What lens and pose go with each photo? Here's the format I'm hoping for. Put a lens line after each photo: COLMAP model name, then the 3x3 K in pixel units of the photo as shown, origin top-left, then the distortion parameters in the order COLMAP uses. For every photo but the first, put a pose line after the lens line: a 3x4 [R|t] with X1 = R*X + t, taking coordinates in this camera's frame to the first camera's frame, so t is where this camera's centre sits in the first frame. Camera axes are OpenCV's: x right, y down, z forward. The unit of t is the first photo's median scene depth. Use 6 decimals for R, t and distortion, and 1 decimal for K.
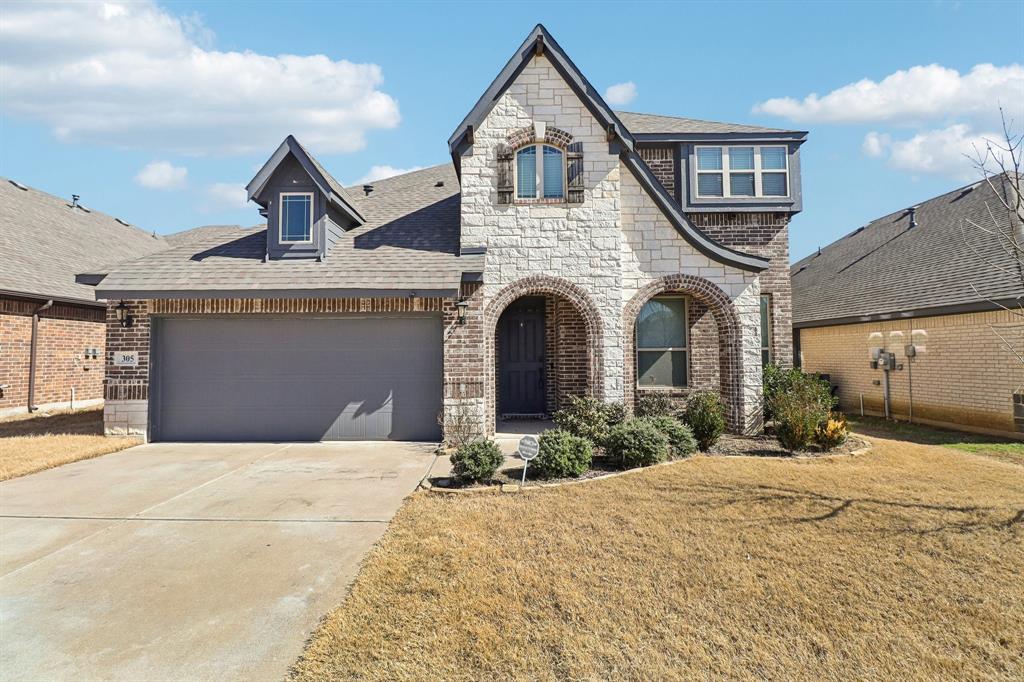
lens RADIAL K [[490.6, 0, 506.3], [0, 490.6, 321.0], [0, 0, 1]] dist [-0.002512, -0.000587]
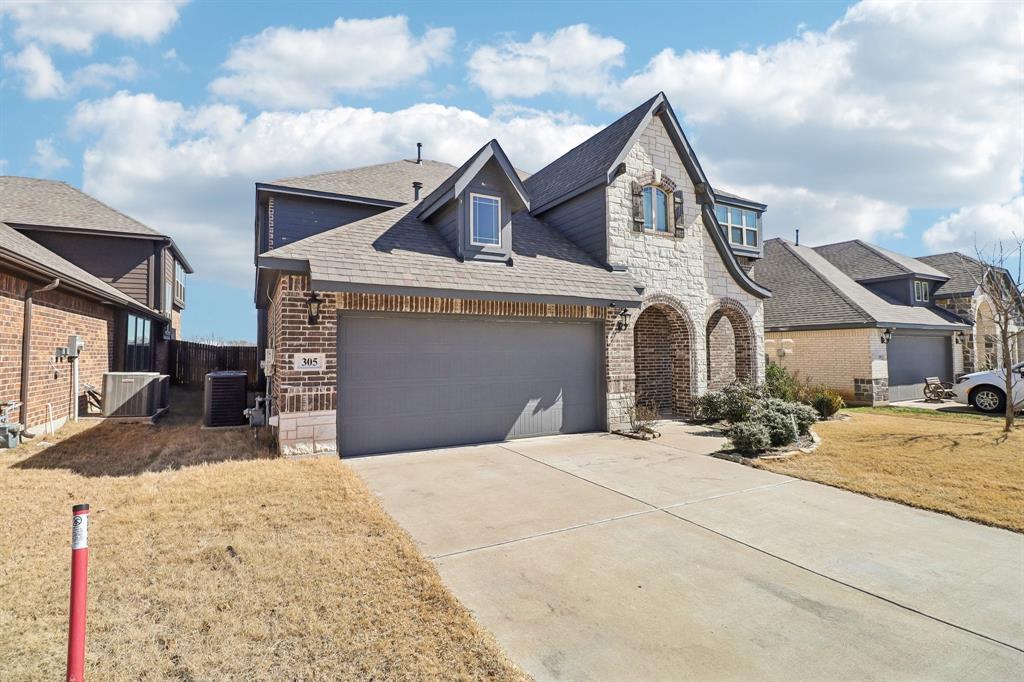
lens RADIAL K [[474.5, 0, 510.8], [0, 474.5, 319.3], [0, 0, 1]] dist [0.001831, 0.000126]
pose [[0.876632, 0.034653, 0.479912, -0.845567], [-0.032701, 0.999388, -0.012430, 0.002675], [-0.480049, -0.004797, 0.877228, 0.121524]]
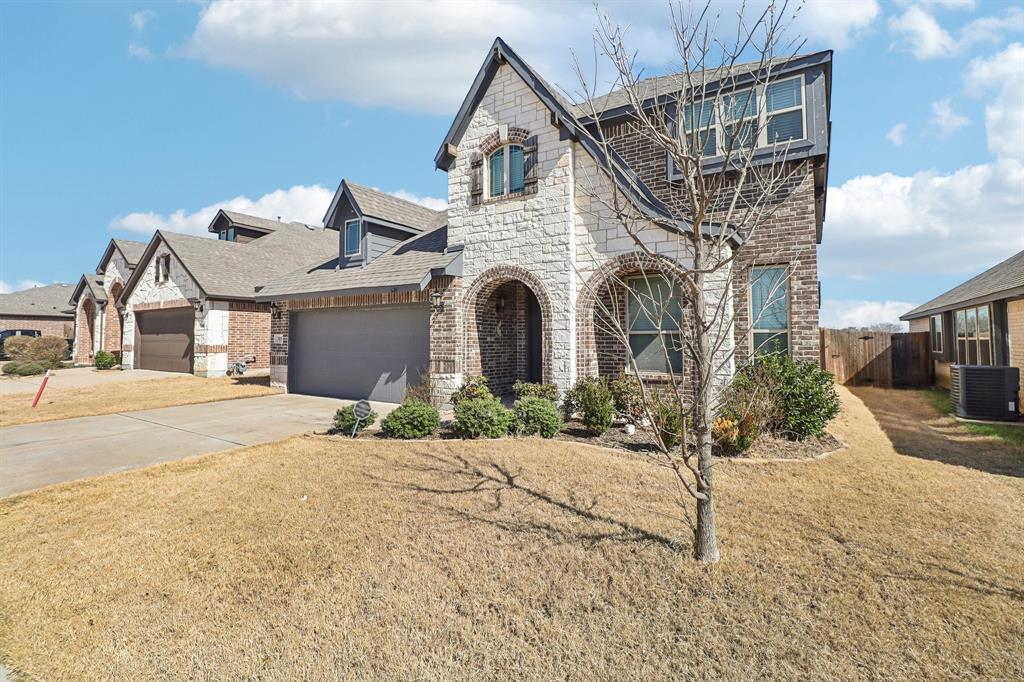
lens RADIAL K [[475.5, 0, 508.4], [0, 475.5, 305.7], [0, 0, 1]] dist [-0.000300, -0.000018]
pose [[0.843509, -0.032213, -0.536149, 0.651264], [0.032644, 0.999429, -0.008690, 0.007393], [0.536123, -0.010172, 0.844079, 0.105771]]
